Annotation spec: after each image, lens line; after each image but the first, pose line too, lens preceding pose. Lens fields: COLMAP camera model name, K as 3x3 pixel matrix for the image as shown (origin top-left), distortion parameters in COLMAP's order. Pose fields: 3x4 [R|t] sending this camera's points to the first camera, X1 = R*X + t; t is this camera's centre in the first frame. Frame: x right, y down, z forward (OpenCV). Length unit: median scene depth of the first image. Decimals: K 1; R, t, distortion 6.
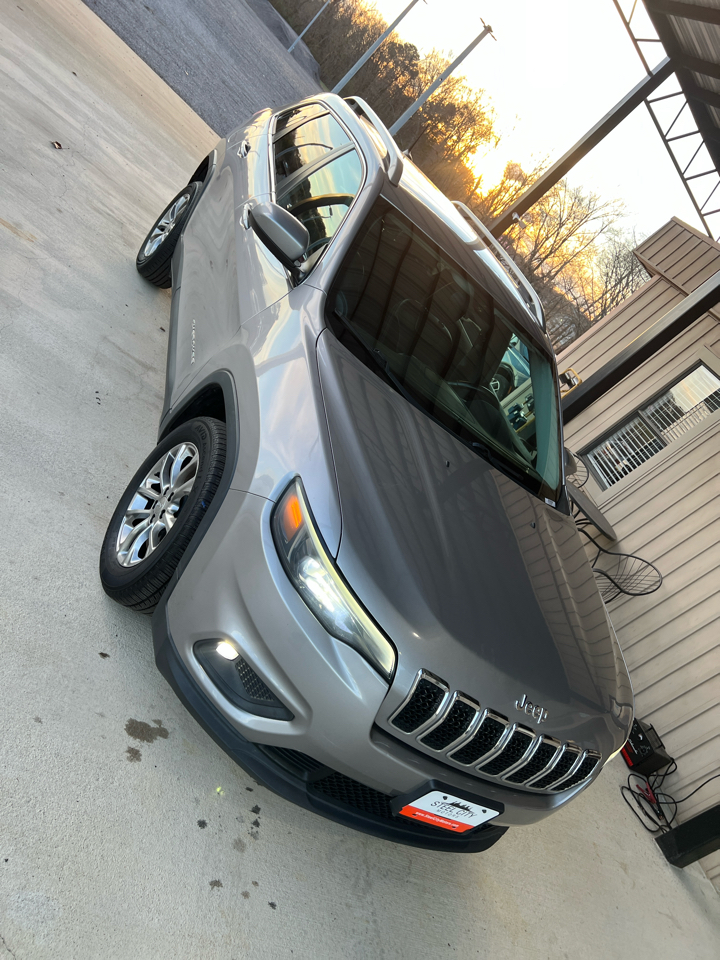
lens RADIAL K [[721.2, 0, 355.0], [0, 721.2, 477.2], [0, 0, 1]] dist [0.050448, -0.052664]
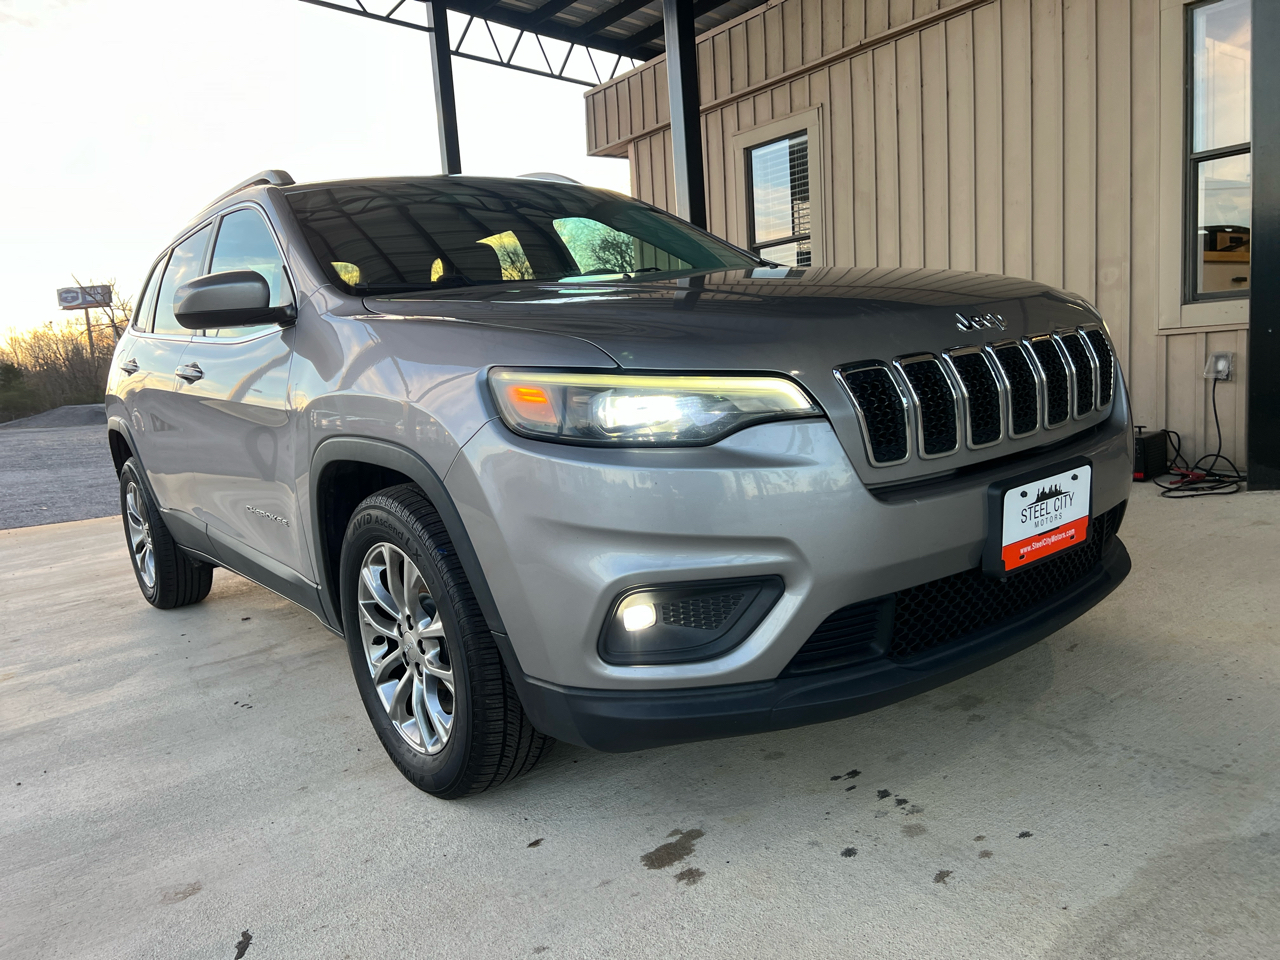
lens RADIAL K [[961.5, 0, 630.1], [0, 961.5, 489.5], [0, 0, 1]] dist [0.050448, -0.052664]
pose [[0.597537, -0.783155, 0.172099, -0.196854], [0.801809, 0.585527, -0.119420, 0.222804], [-0.007245, 0.209348, 0.977814, 0.136214]]
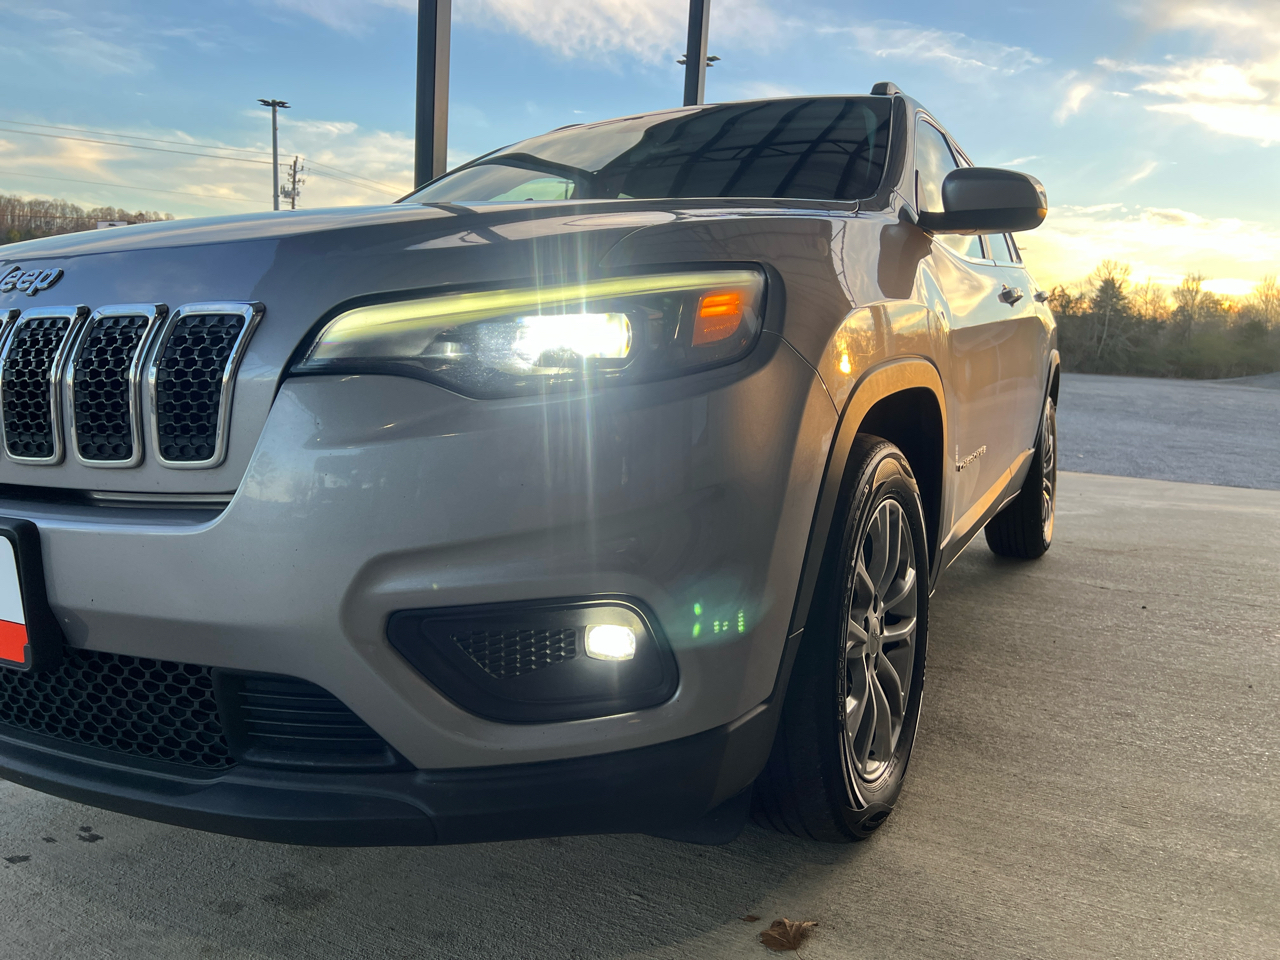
lens RADIAL K [[961.5, 0, 643.4], [0, 961.5, 479.4], [0, 0, 1]] dist [0.050448, -0.052664]
pose [[0.545321, -0.611601, -0.573210, 0.622624], [0.110861, 0.730452, -0.673907, 0.739474], [0.830864, 0.303949, 0.466134, 0.932682]]
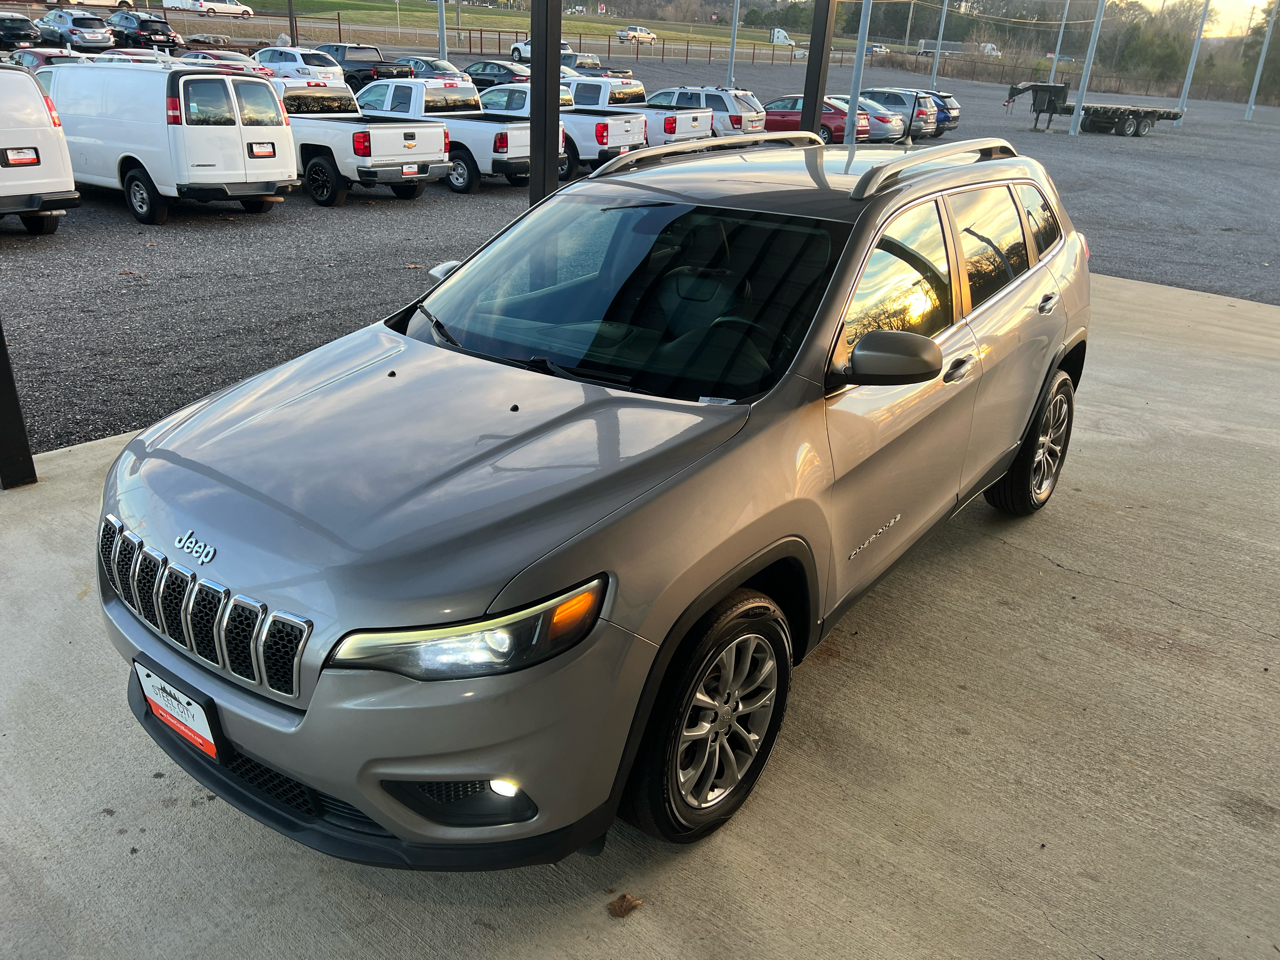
lens RADIAL K [[961.5, 0, 646.1], [0, 961.5, 487.9], [0, 0, 1]] dist [0.050448, -0.052664]
pose [[0.454631, -0.393385, -0.799099, 1.160221], [-0.026717, 0.890751, -0.453705, 0.632088], [0.890279, 0.227618, 0.394453, 0.871715]]
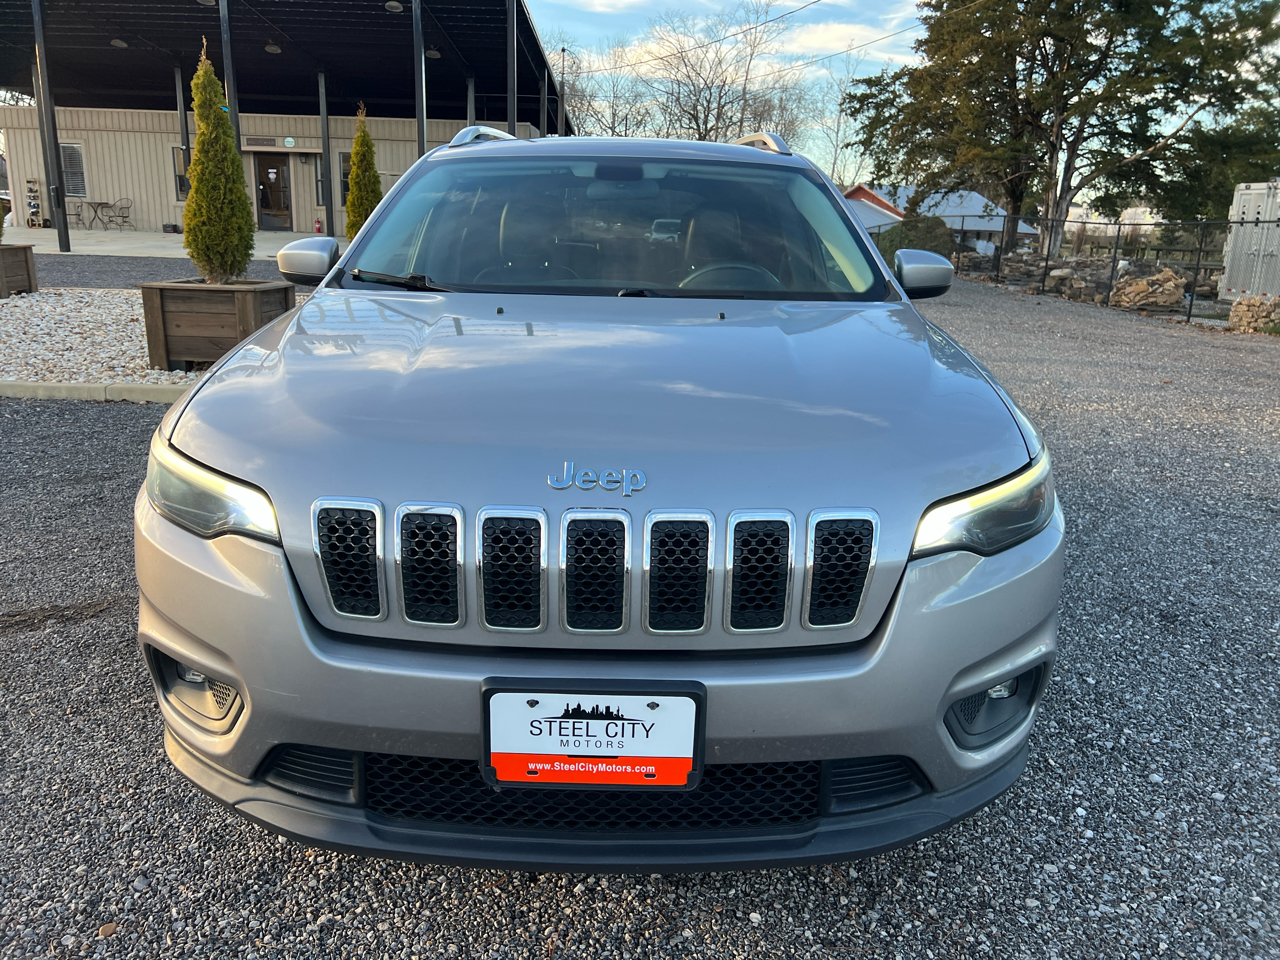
lens RADIAL K [[961.5, 0, 634.9], [0, 961.5, 490.8], [0, 0, 1]] dist [0.050448, -0.052664]
pose [[0.729245, -0.591333, -0.344278, 0.433425], [0.437917, 0.789940, -0.429213, 0.555998], [0.525767, 0.162236, 0.835014, 0.370913]]
